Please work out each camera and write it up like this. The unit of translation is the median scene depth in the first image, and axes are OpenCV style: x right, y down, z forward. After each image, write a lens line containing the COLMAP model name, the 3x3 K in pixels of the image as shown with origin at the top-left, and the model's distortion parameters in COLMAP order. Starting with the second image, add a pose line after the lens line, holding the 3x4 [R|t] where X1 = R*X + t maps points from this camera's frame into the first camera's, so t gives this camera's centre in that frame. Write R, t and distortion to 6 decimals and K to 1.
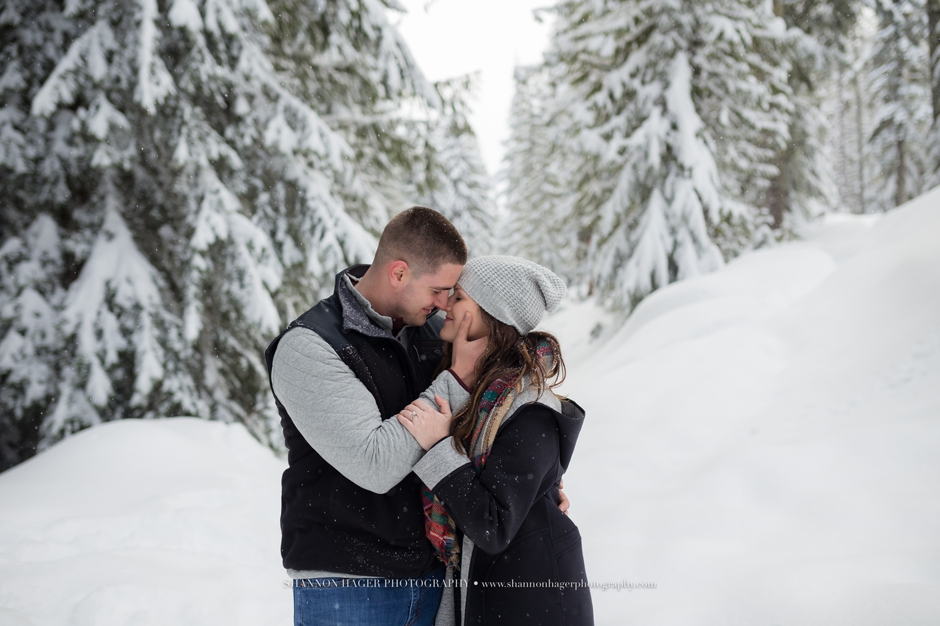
lens RADIAL K [[886.0, 0, 468.9], [0, 886.0, 308.7], [0, 0, 1]] dist [-0.061137, 0.077936]
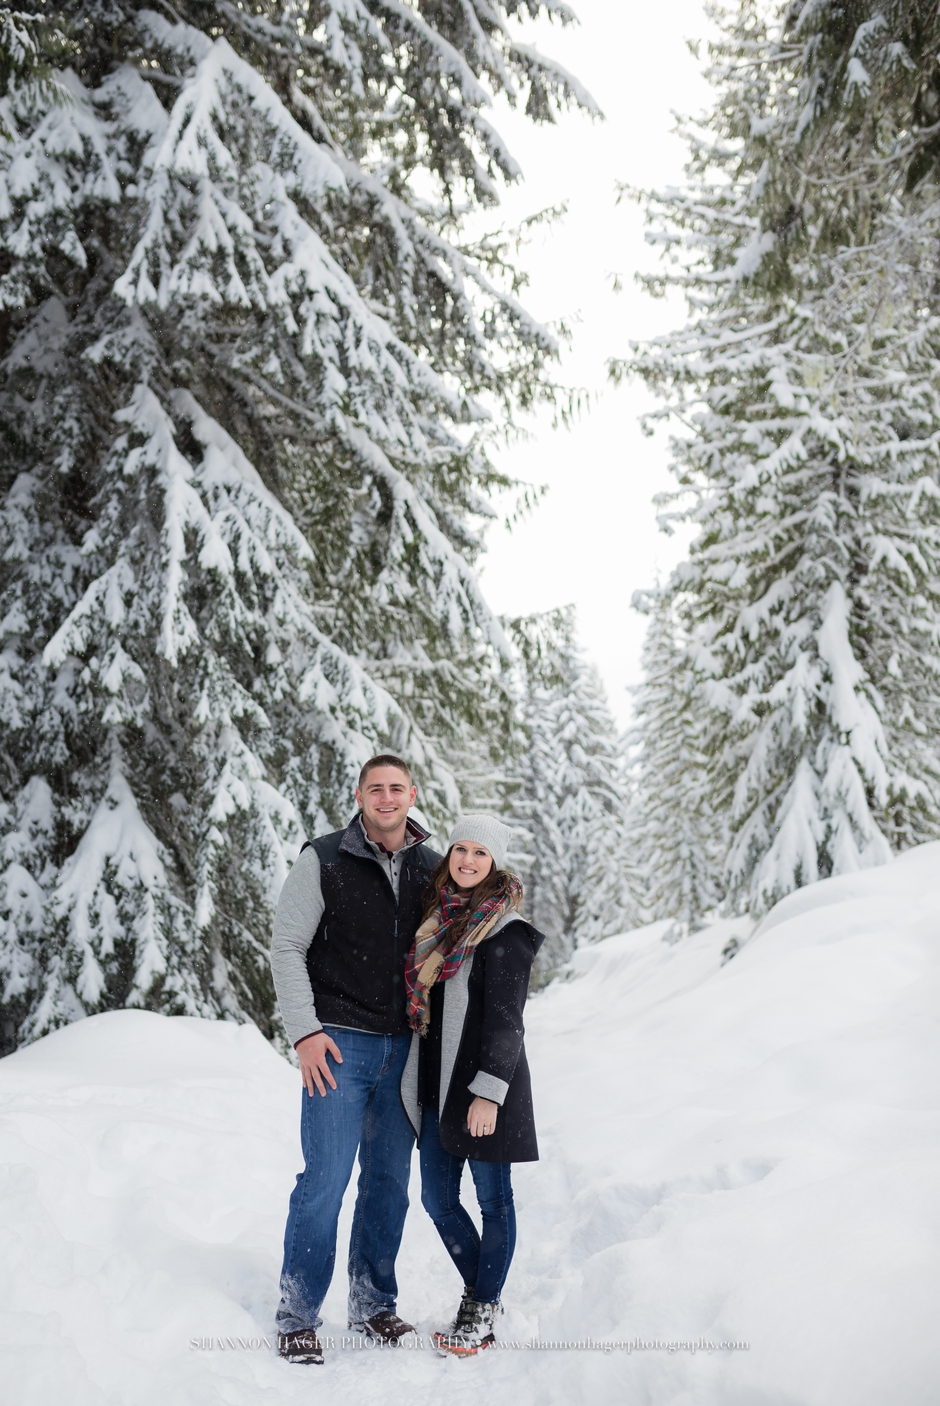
lens RADIAL K [[1325.2, 0, 466.7], [0, 1325.2, 708.4], [0, 0, 1]] dist [-0.061137, 0.077936]
pose [[0.995180, 0.010783, -0.097471, 0.053136], [-0.026958, 0.985725, -0.166193, 0.028422], [0.094288, 0.168020, 0.981264, -0.228470]]
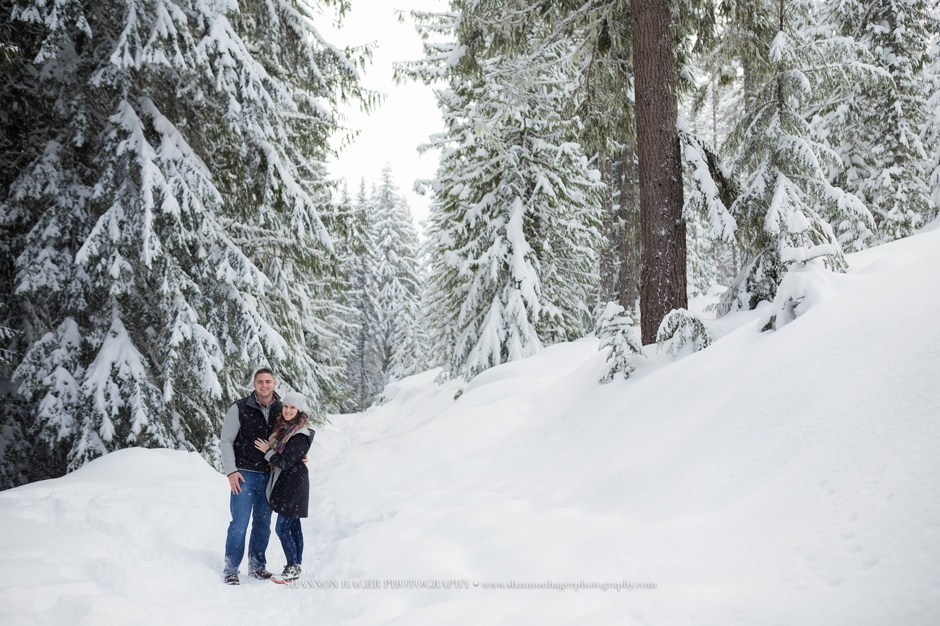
lens RADIAL K [[886.0, 0, 468.9], [0, 886.0, 308.7], [0, 0, 1]] dist [-0.061137, 0.077936]
pose [[0.997529, 0.021152, 0.067000, 0.117200], [-0.016853, 0.997802, -0.064082, -0.036762], [-0.068208, 0.062795, 0.995693, -0.606453]]
